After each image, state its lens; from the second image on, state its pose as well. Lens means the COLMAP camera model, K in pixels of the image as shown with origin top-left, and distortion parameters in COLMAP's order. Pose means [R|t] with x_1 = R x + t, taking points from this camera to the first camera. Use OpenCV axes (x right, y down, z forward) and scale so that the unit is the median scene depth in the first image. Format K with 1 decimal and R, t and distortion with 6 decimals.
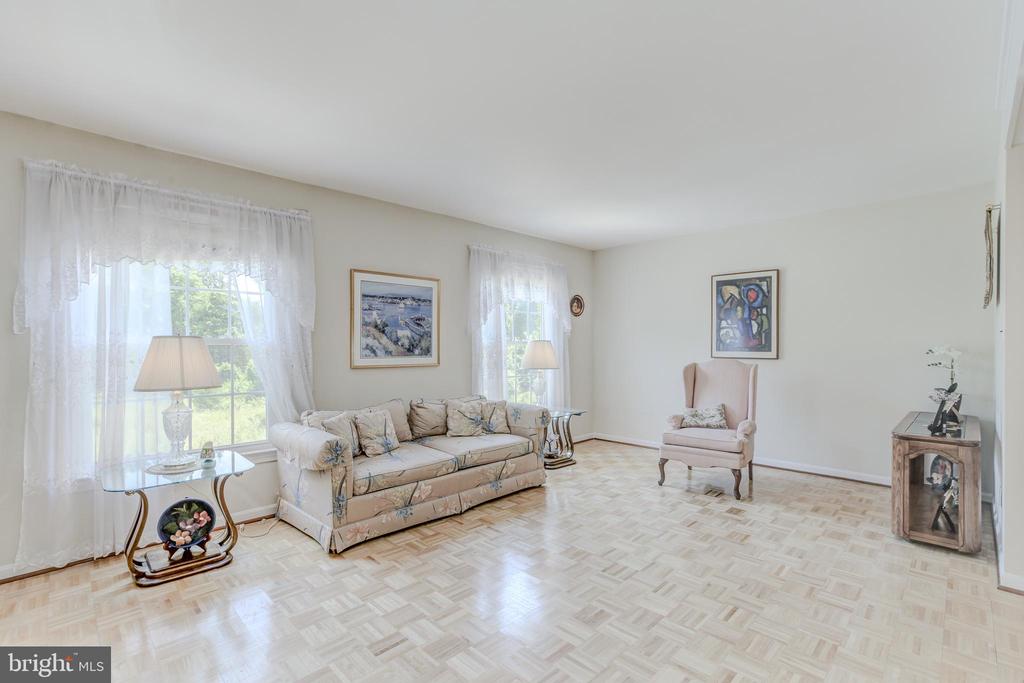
lens RADIAL K [[472.6, 0, 522.4], [0, 472.6, 343.5], [0, 0, 1]] dist [-0.021637, 0.011214]
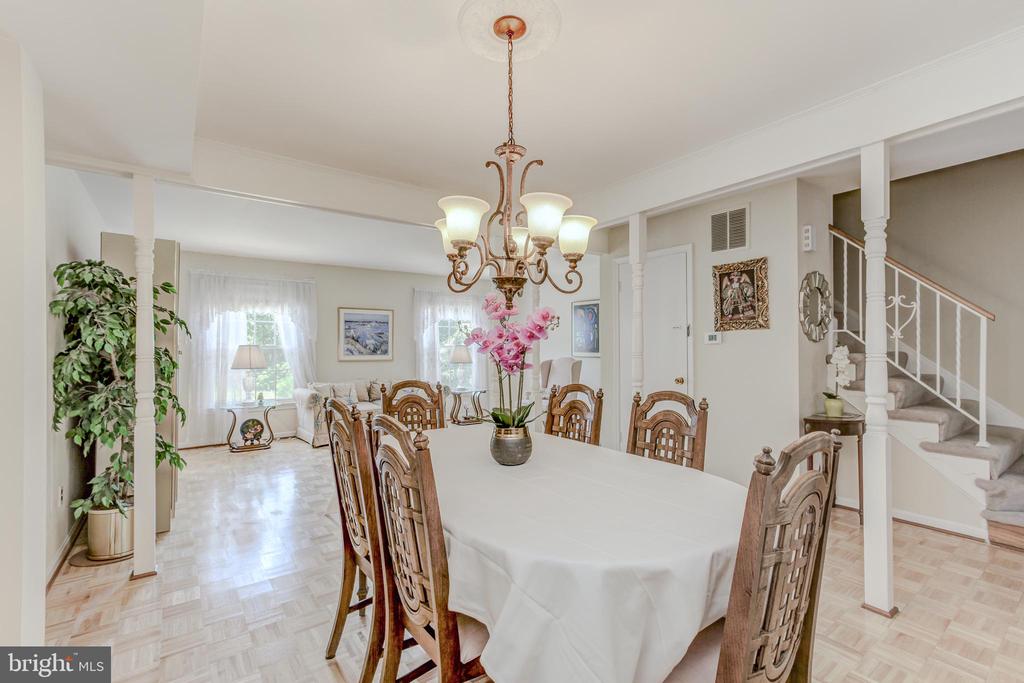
lens RADIAL K [[472.6, 0, 511.0], [0, 472.6, 340.0], [0, 0, 1]] dist [-0.021637, 0.011214]
pose [[0.987058, -0.002844, -0.160341, 0.556767], [0.001122, 0.999941, -0.010831, -0.009112], [0.160363, 0.010511, 0.987002, -0.655936]]
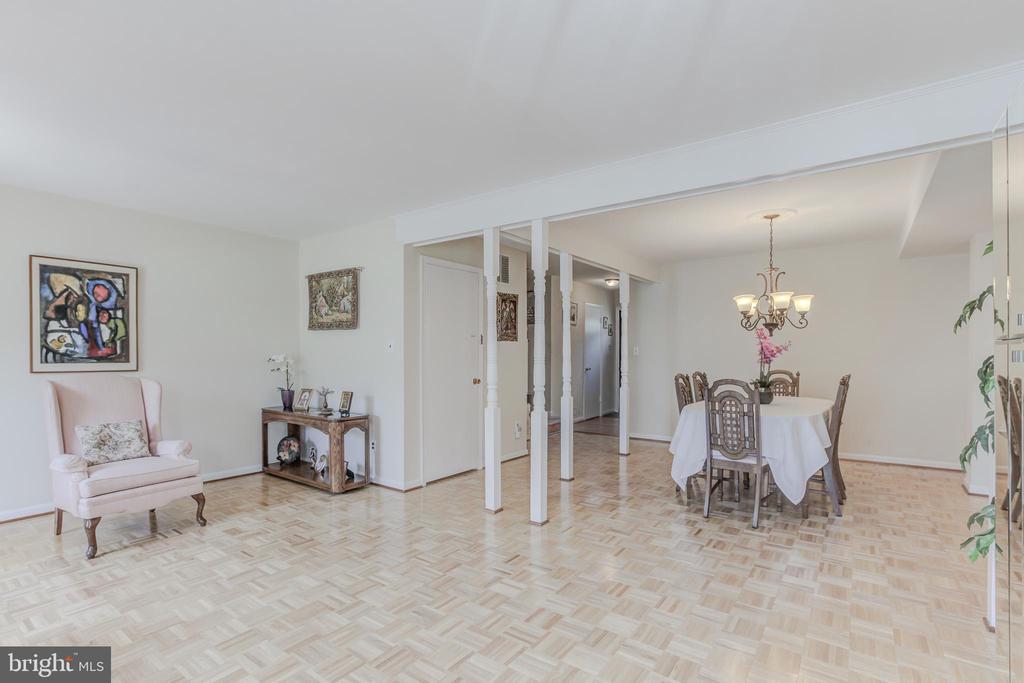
lens RADIAL K [[472.6, 0, 508.2], [0, 472.6, 356.0], [0, 0, 1]] dist [-0.021637, 0.011214]
pose [[-0.132355, -0.004285, 0.991193, -0.451533], [-0.004770, 0.999982, 0.003686, -0.000906], [-0.991191, -0.004241, -0.132373, 0.474656]]
